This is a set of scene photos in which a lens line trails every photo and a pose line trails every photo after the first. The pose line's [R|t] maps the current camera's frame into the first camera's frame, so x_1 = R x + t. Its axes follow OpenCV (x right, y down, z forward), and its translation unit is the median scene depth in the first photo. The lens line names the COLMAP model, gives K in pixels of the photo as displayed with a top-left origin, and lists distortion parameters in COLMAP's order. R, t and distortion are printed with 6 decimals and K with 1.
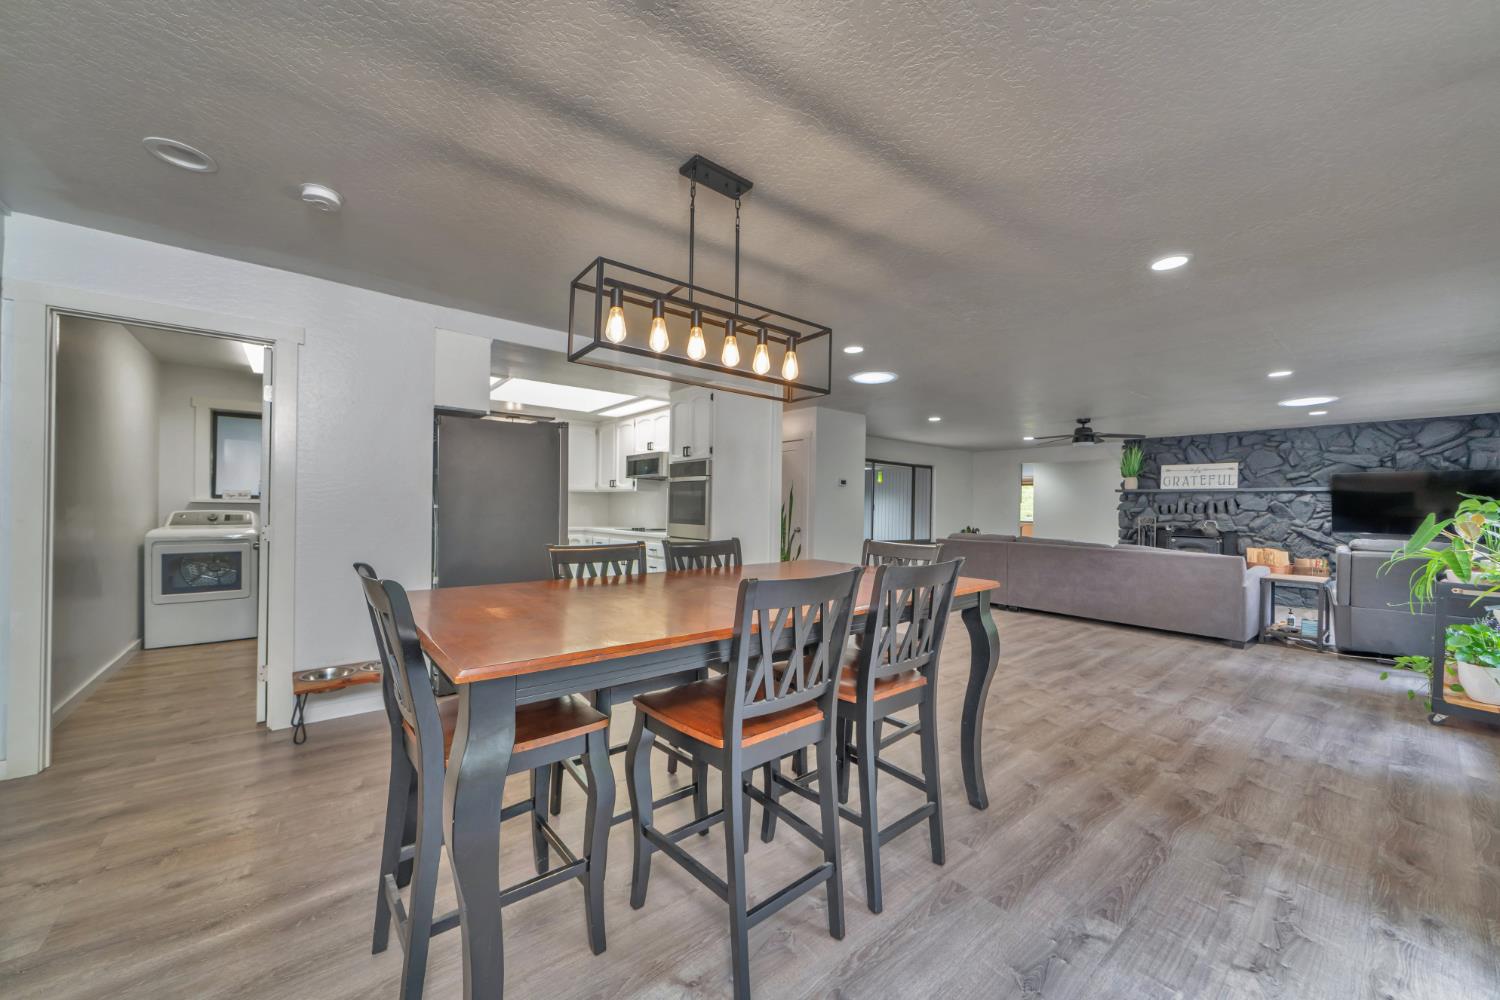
lens RADIAL K [[551.4, 0, 753.8], [0, 551.4, 506.1], [0, 0, 1]] dist [-0.009335, 0.000187]
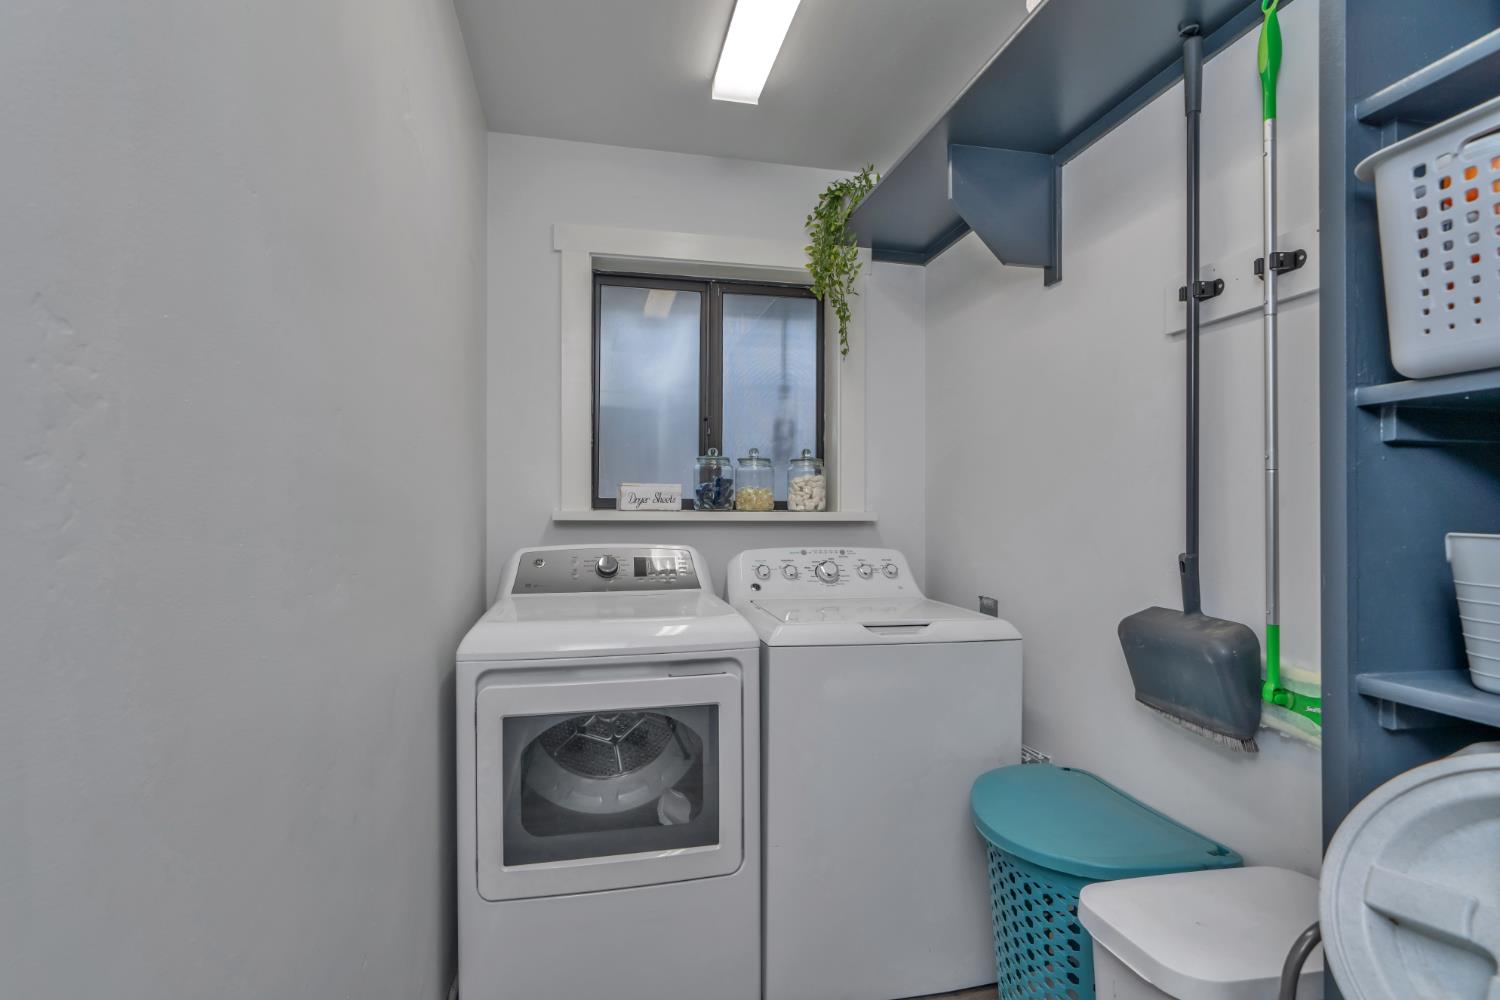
lens RADIAL K [[730.1, 0, 748.7], [0, 730.1, 501.9], [0, 0, 1]] dist [-0.001190, -0.000049]
pose [[0.897002, -0.013236, -0.441829, -1.183036], [0.008536, 0.999884, -0.012624, -0.021019], [0.441945, 0.007552, 0.897010, 1.056574]]
